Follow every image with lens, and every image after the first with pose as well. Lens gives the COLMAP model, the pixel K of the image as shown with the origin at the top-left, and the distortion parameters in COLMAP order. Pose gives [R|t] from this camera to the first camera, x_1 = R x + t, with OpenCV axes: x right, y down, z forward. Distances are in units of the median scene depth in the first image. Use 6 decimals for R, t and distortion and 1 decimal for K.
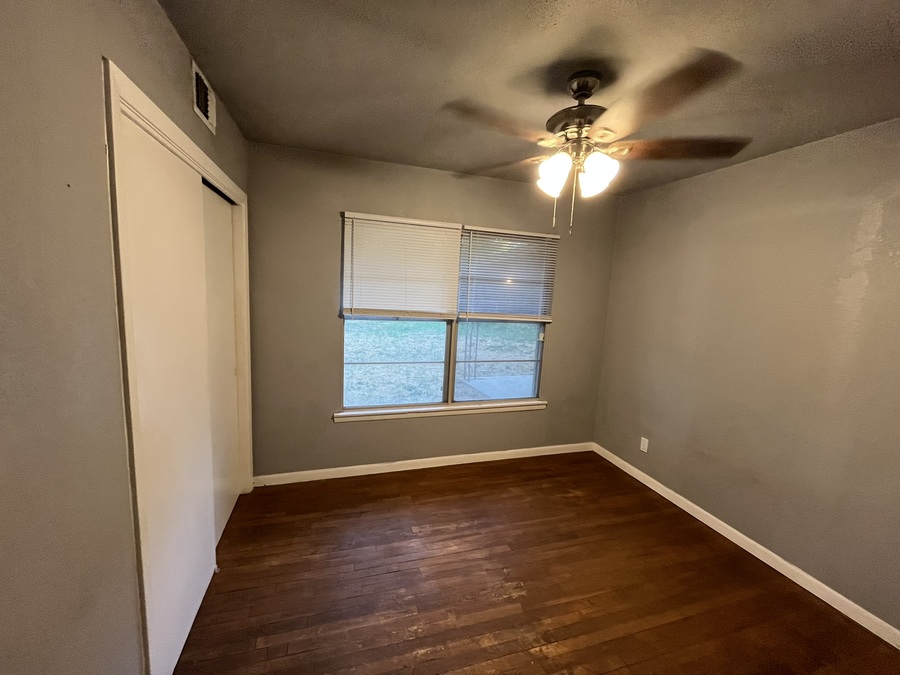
lens RADIAL K [[368.7, 0, 446.0], [0, 368.7, 336.6], [0, 0, 1]] dist [-0.001755, -0.000332]
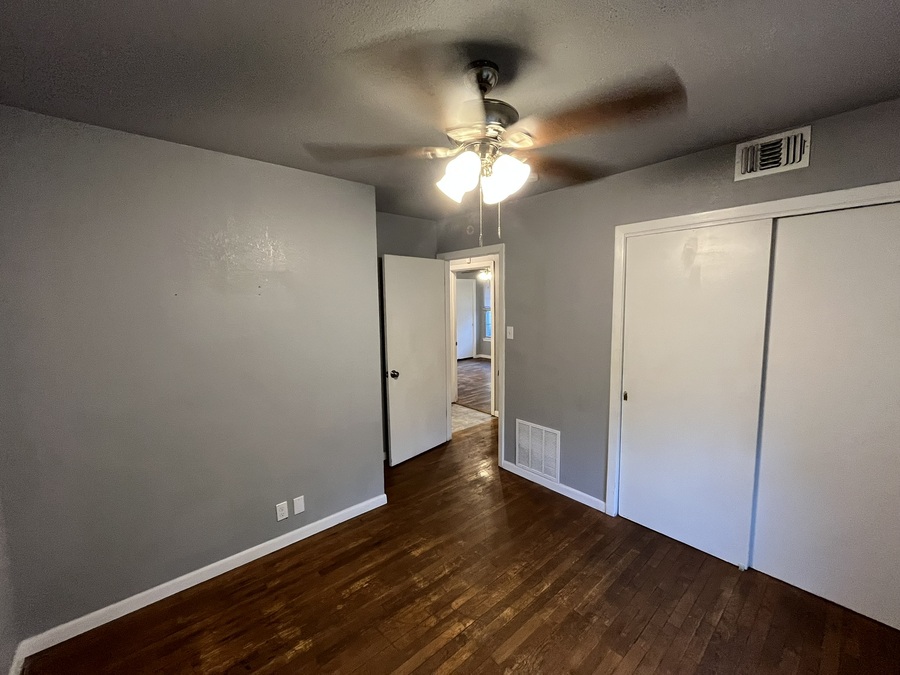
lens RADIAL K [[368.7, 0, 446.0], [0, 368.7, 336.6], [0, 0, 1]] dist [-0.001755, -0.000332]
pose [[-0.912103, -0.003693, -0.409946, 0.748184], [-0.095109, 0.974584, 0.202831, -0.216419], [0.398777, 0.223993, -0.889272, 1.721851]]
